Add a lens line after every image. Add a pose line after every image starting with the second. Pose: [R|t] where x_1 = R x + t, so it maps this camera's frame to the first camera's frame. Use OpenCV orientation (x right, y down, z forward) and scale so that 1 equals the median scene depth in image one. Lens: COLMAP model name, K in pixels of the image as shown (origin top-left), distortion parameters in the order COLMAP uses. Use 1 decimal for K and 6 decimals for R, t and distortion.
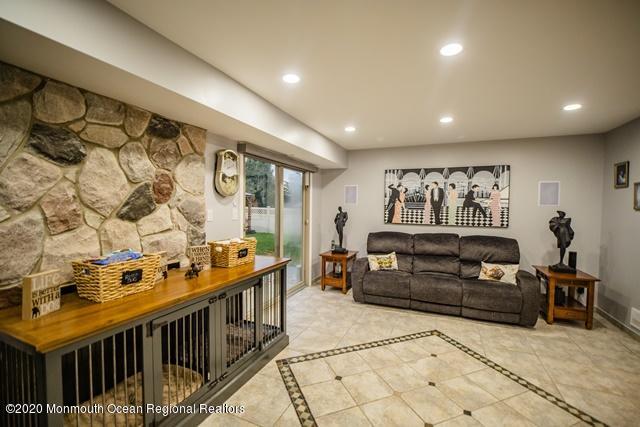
lens RADIAL K [[279.5, 0, 320.1], [0, 279.5, 213.4], [0, 0, 1]] dist [-0.004352, -0.002282]
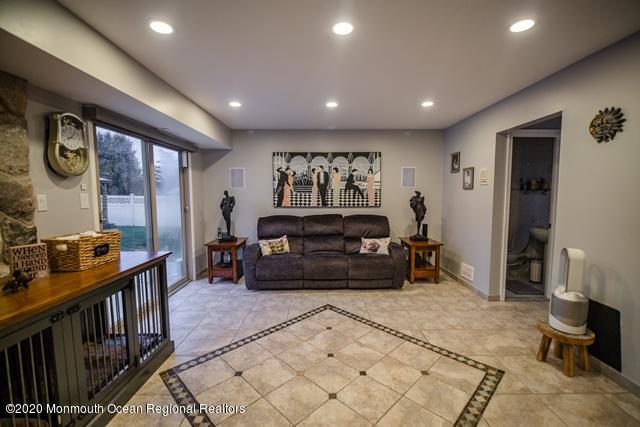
lens RADIAL K [[279.5, 0, 320.0], [0, 279.5, 214.4], [0, 0, 1]] dist [-0.004352, -0.002282]
pose [[0.916359, -0.046821, 0.397610, -0.026924], [0.026273, 0.998030, 0.056974, 0.016920], [-0.399494, -0.041763, 0.915784, 0.063163]]
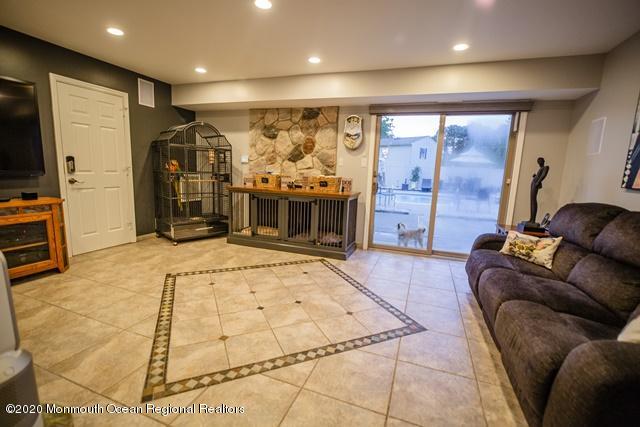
lens RADIAL K [[279.5, 0, 317.0], [0, 279.5, 212.9], [0, 0, 1]] dist [-0.004352, -0.002282]
pose [[0.060878, 0.140479, -0.988210, 1.292305], [-0.070217, 0.988197, 0.136151, 0.091474], [0.995672, 0.061101, 0.070024, 0.864659]]
